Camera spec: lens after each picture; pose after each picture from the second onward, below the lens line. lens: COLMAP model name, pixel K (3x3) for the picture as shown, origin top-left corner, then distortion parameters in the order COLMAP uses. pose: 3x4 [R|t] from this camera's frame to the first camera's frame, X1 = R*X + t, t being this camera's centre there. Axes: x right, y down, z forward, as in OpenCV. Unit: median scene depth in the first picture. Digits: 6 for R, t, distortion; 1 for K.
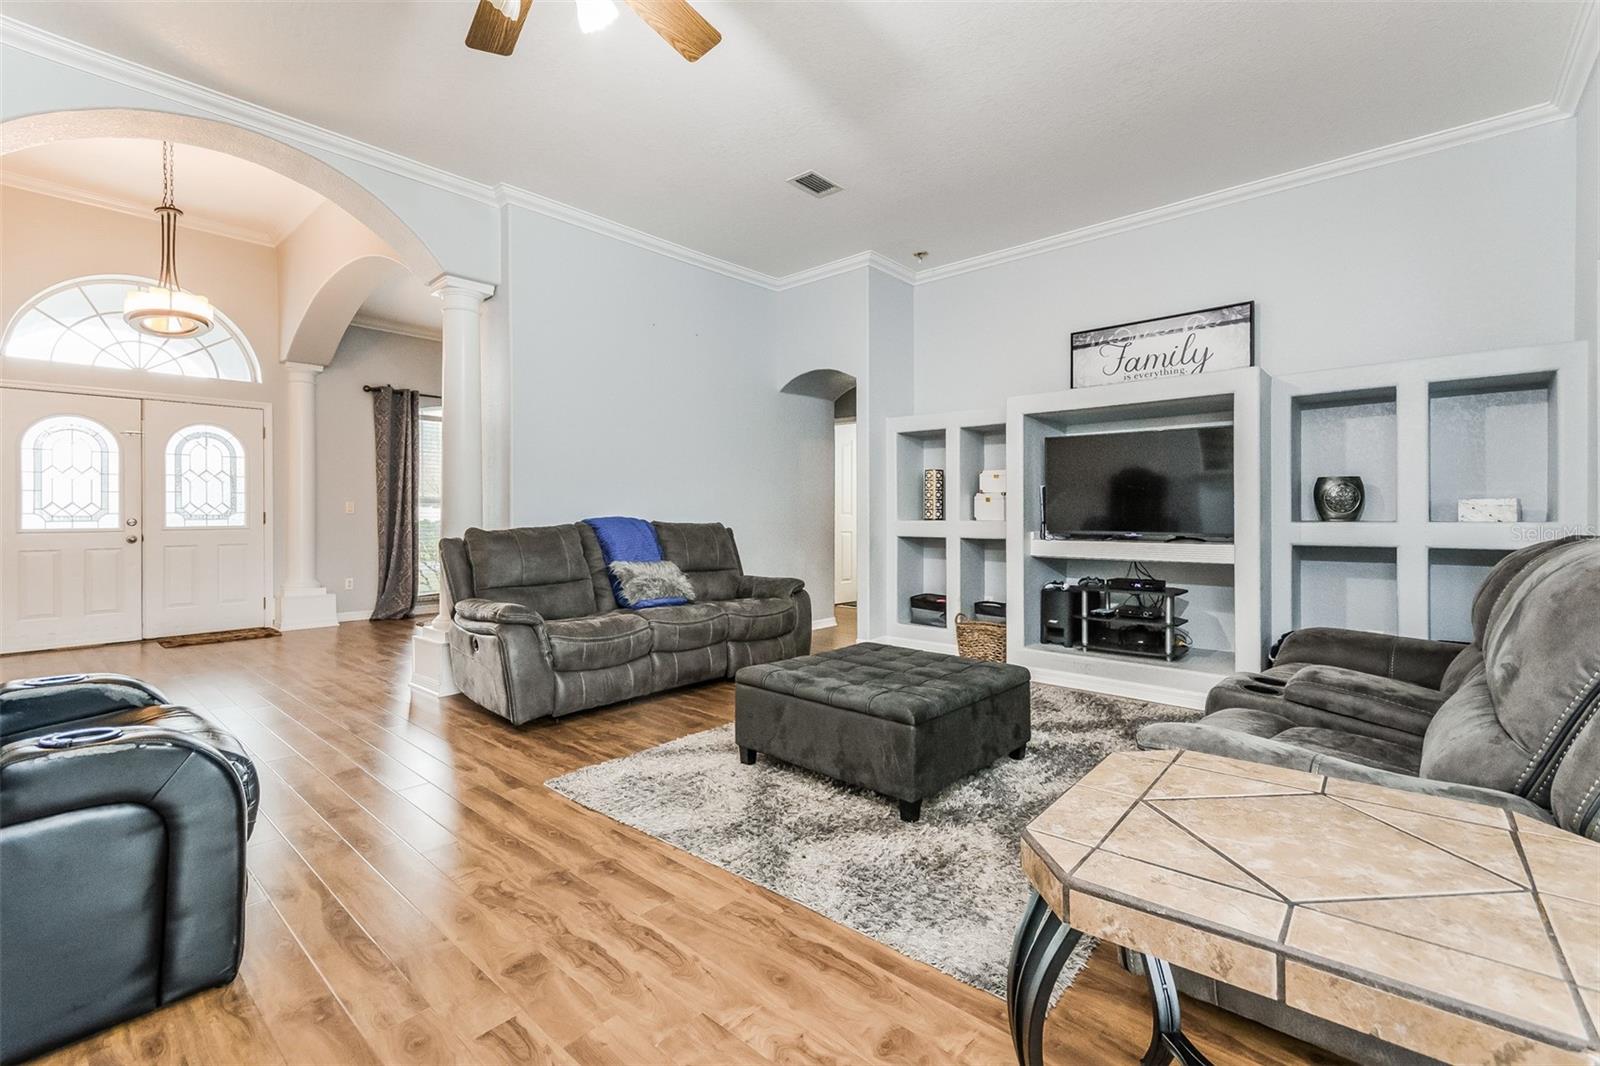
lens RADIAL K [[711.9, 0, 794.6], [0, 711.9, 526.3], [0, 0, 1]] dist [0.001075, 0.000698]
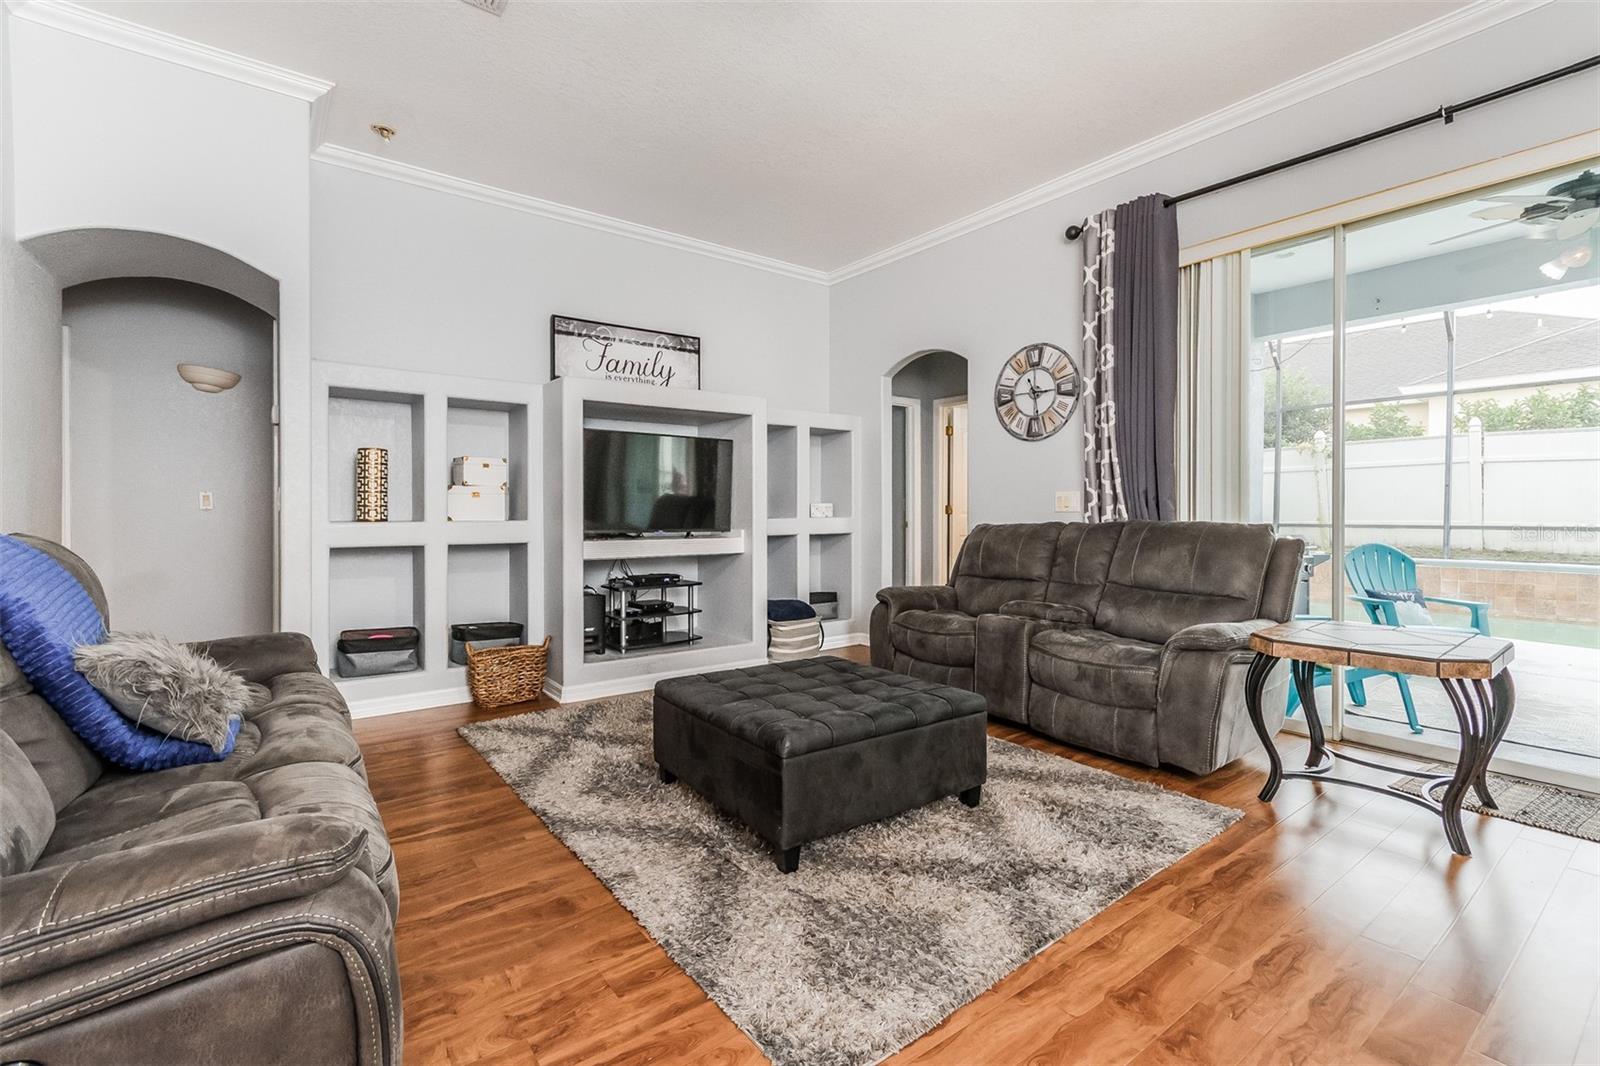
lens RADIAL K [[711.9, 0, 800.5], [0, 711.9, 526.1], [0, 0, 1]] dist [0.001075, 0.000698]
pose [[0.196367, -0.018339, 0.980359, -0.514784], [0.017921, 0.999725, 0.015112, -0.009556], [-0.980367, 0.014601, 0.196641, 0.589544]]
